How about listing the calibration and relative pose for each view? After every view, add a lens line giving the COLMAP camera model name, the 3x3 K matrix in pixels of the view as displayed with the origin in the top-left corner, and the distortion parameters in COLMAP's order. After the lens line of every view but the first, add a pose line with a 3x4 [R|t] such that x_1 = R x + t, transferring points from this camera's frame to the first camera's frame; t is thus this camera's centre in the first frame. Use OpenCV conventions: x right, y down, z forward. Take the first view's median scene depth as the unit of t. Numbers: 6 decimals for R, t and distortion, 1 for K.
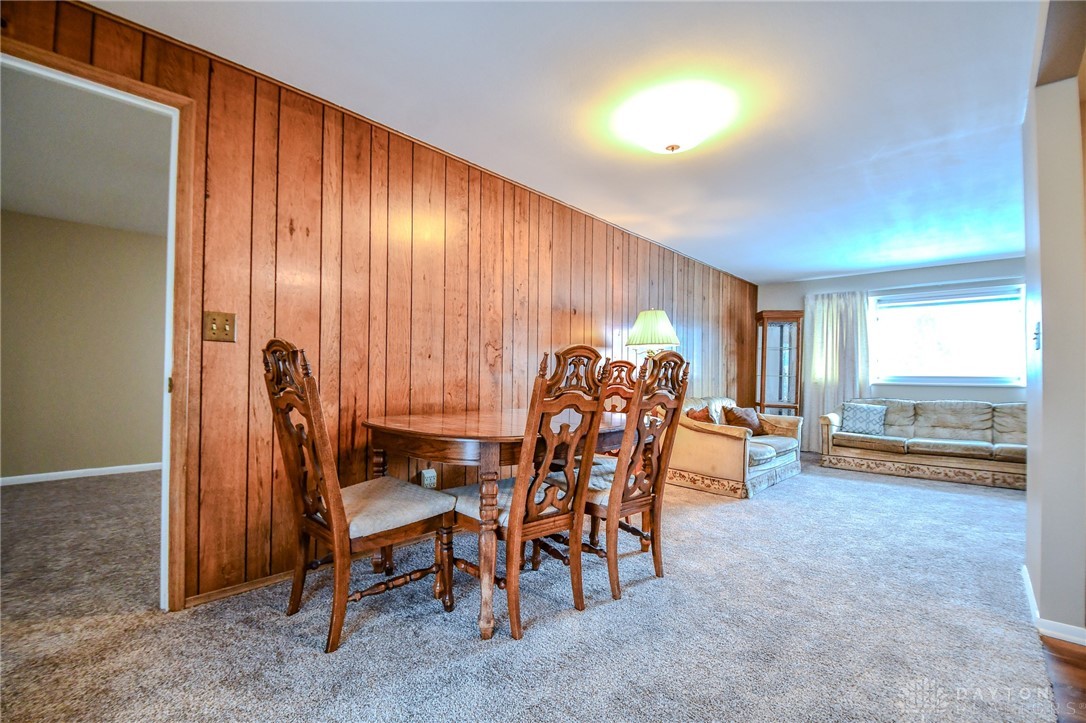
lens RADIAL K [[468.2, 0, 529.3], [0, 468.2, 373.0], [0, 0, 1]] dist [0.003529, -0.021139]
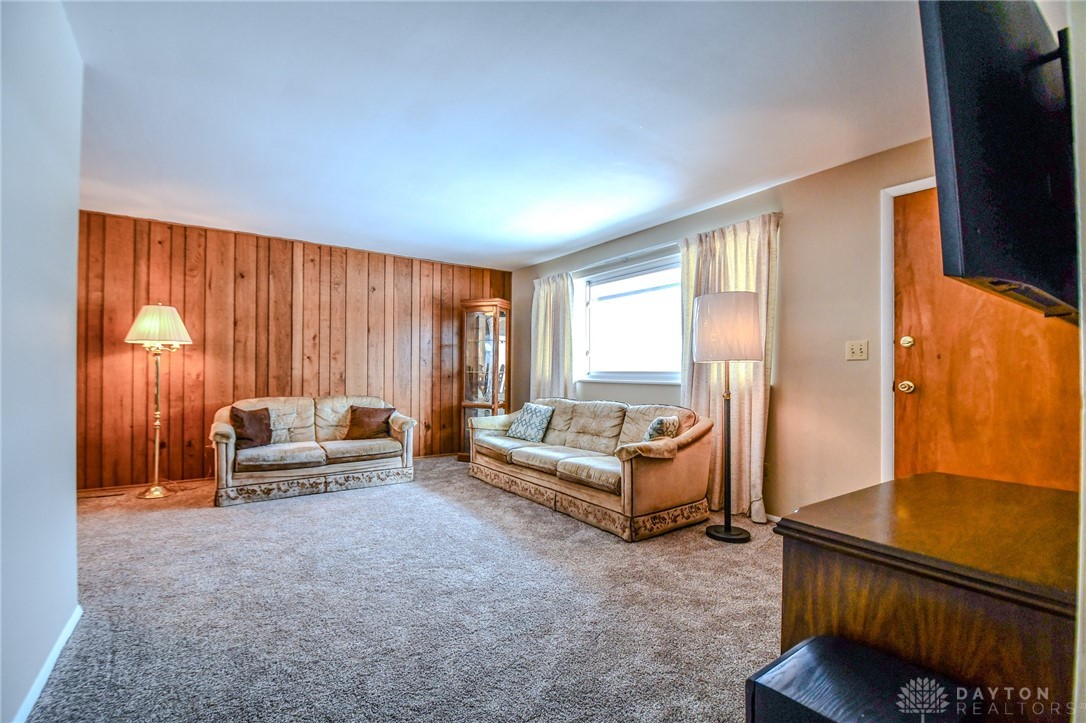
lens RADIAL K [[468.2, 0, 529.3], [0, 468.2, 373.0], [0, 0, 1]] dist [0.003529, -0.021139]
pose [[0.982512, -0.007756, -0.186037, 1.000452], [0.008979, 0.999943, 0.005733, 0.004351], [0.185982, -0.007304, 0.982526, 0.174902]]
